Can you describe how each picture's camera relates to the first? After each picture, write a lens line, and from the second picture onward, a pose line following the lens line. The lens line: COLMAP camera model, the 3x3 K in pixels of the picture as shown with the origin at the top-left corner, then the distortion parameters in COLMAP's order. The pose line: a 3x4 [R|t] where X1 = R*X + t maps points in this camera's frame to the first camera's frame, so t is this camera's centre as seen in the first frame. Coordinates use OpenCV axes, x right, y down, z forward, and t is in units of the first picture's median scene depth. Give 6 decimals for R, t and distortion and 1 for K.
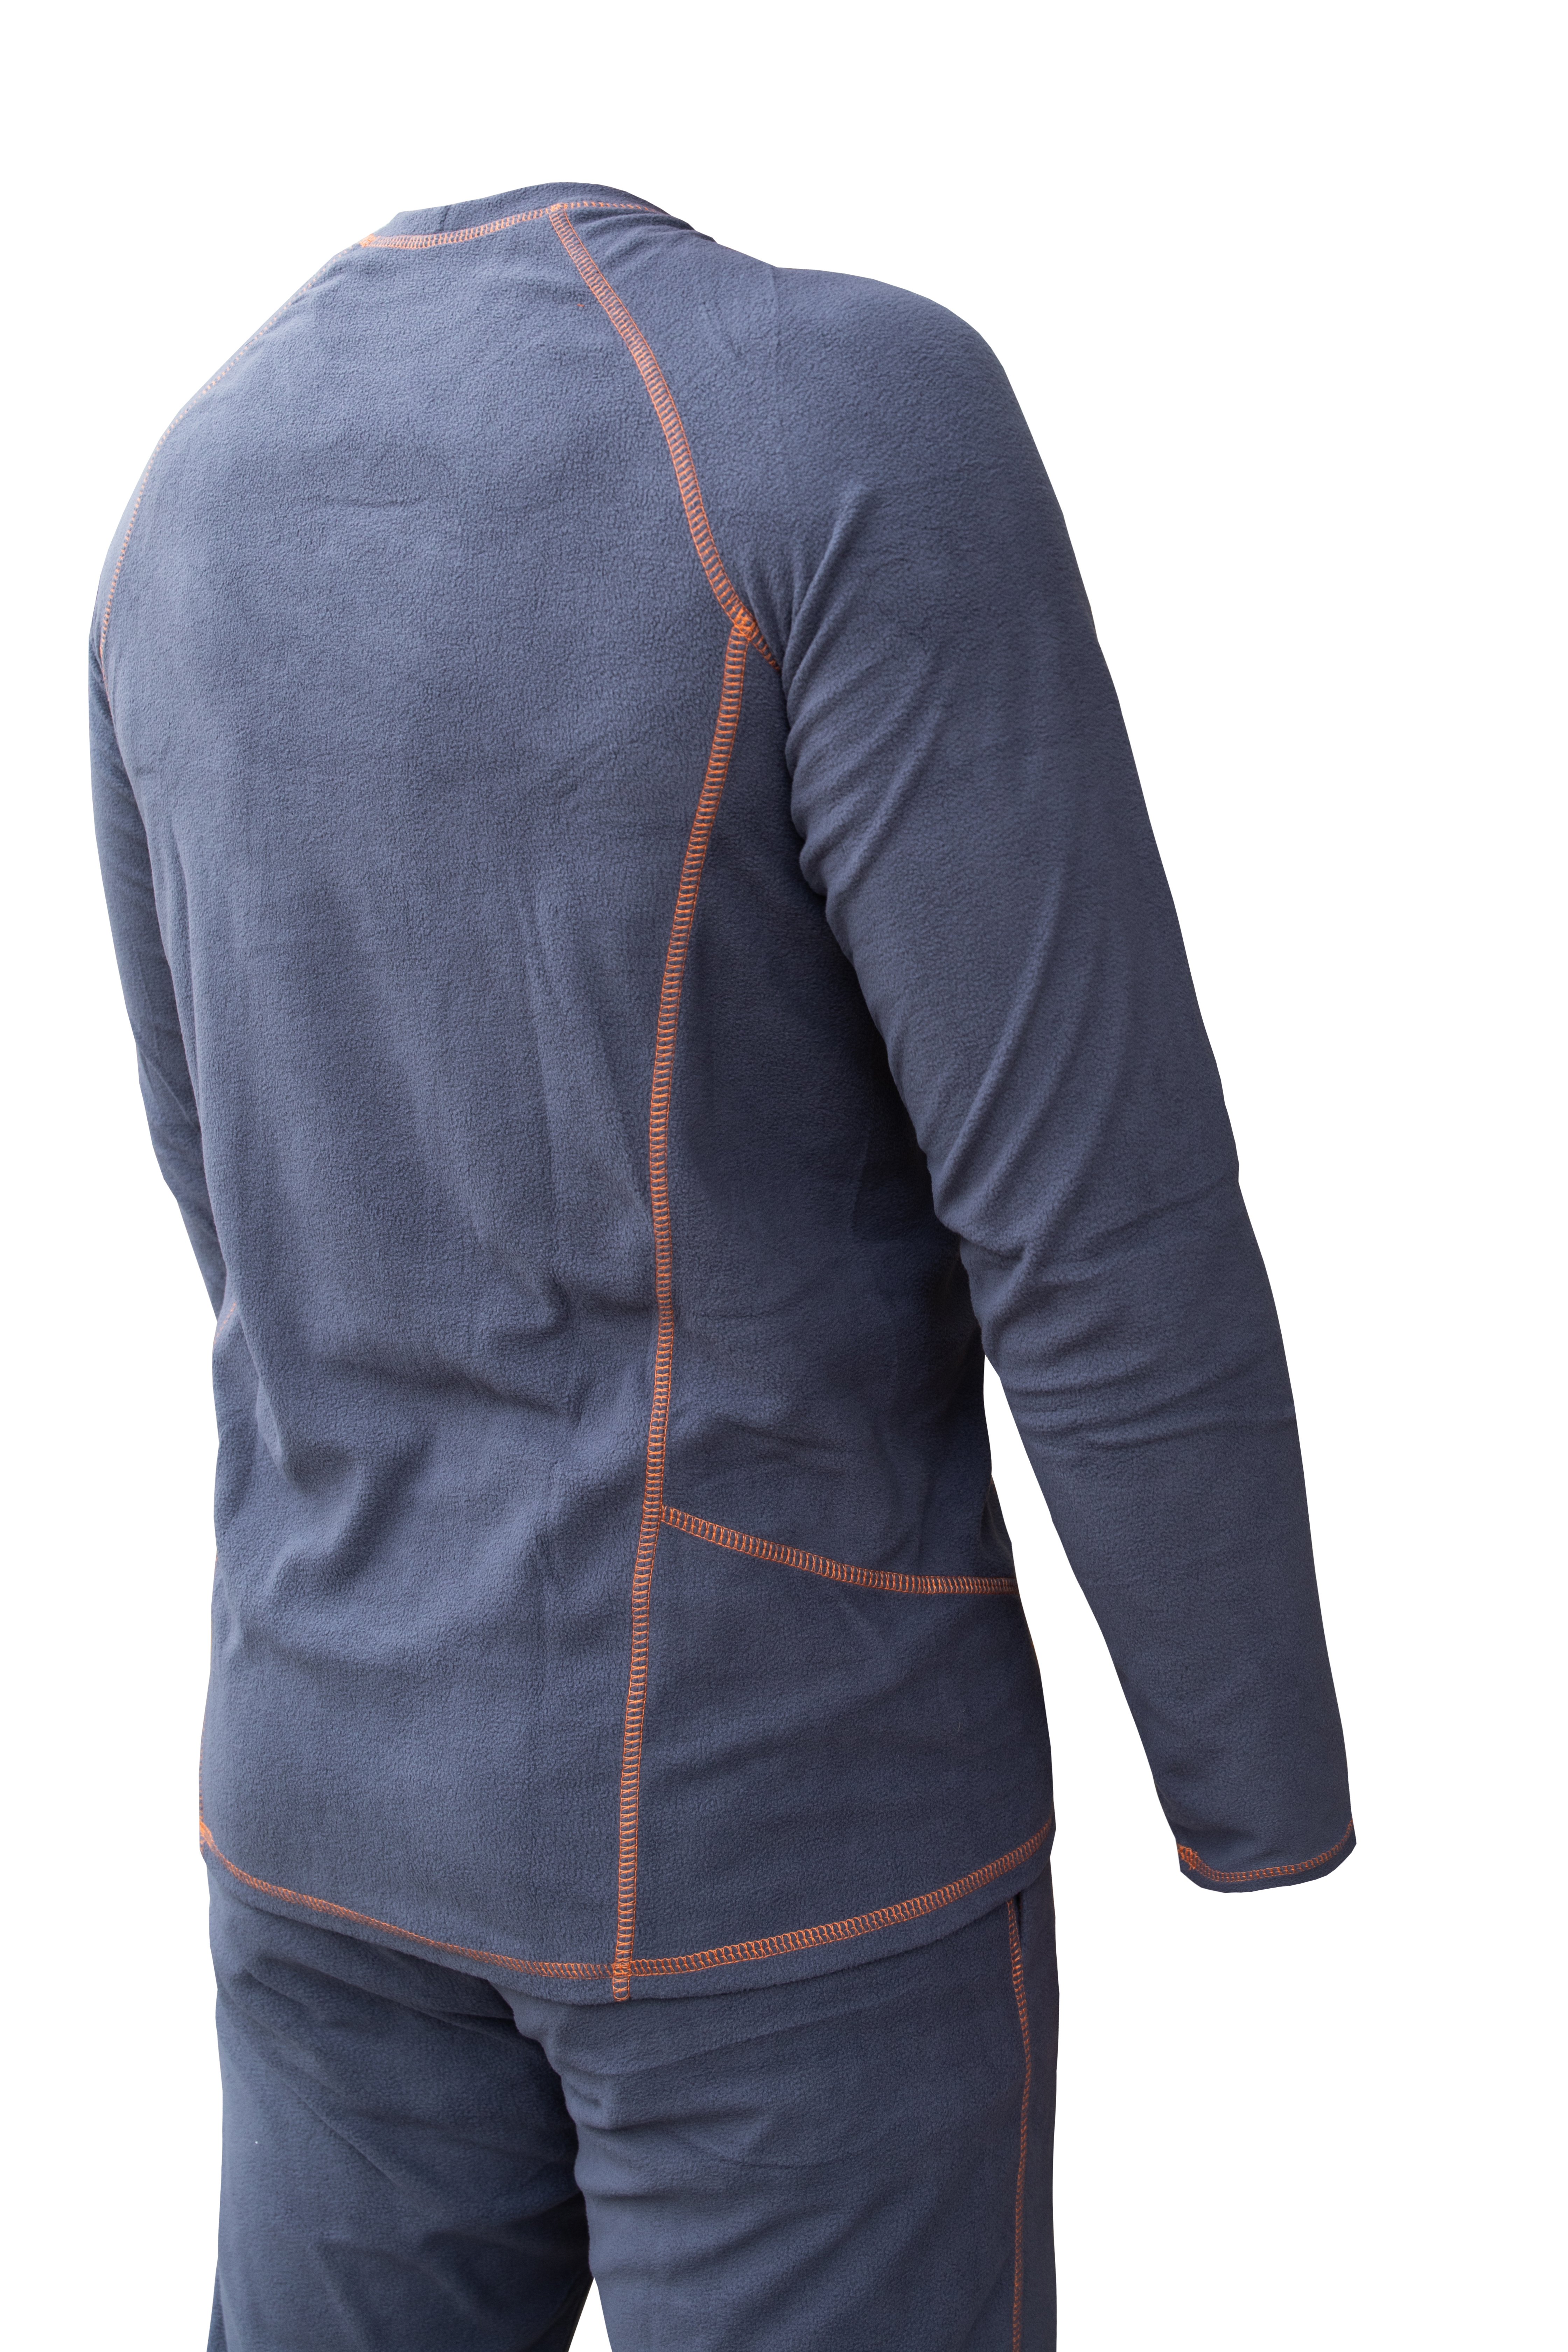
lens RADIAL K [[2673.5, 0, 784.0], [0, 2673.5, 1176.0], [0, 0, 1]] dist [-0.183319, 1.083513]
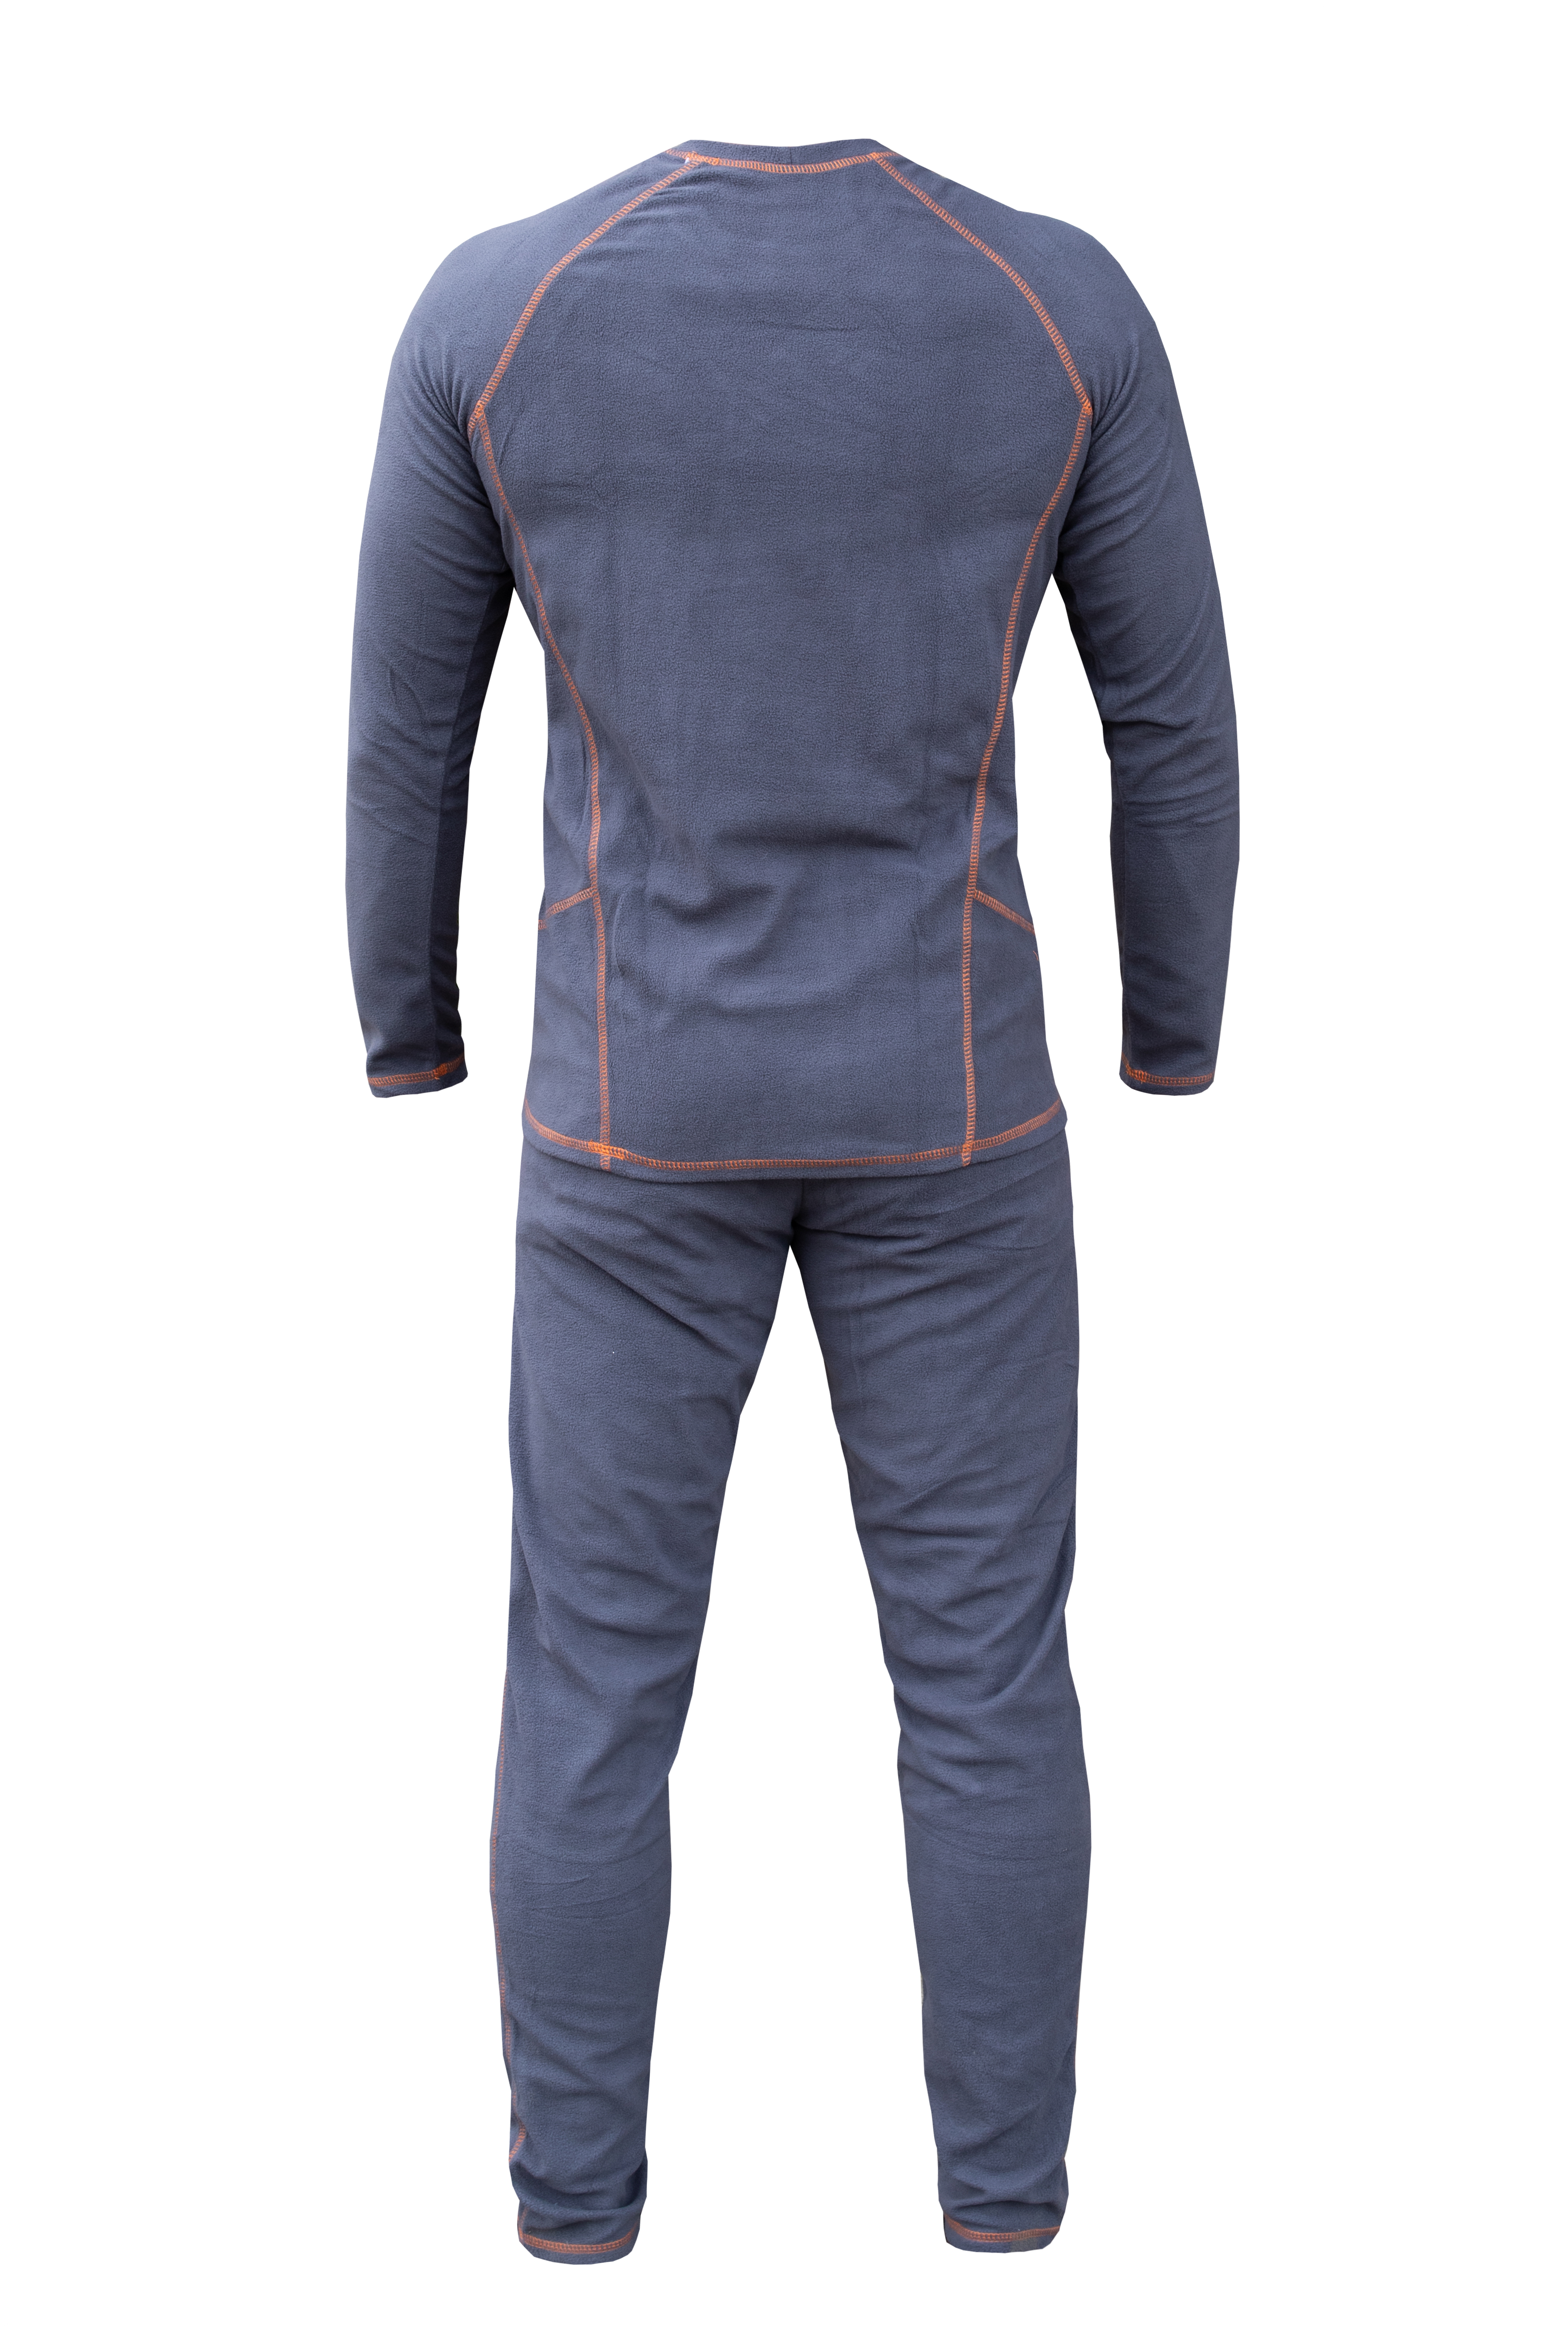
lens RADIAL K [[2673.5, 0, 784.0], [0, 2673.5, 1176.0], [0, 0, 1]] dist [-0.183319, 1.083513]
pose [[0.841864, -0.121505, 0.525834, -1.141535], [0.080737, 0.991717, 0.099897, 0.124807], [-0.533617, -0.041646, 0.844701, -0.490100]]
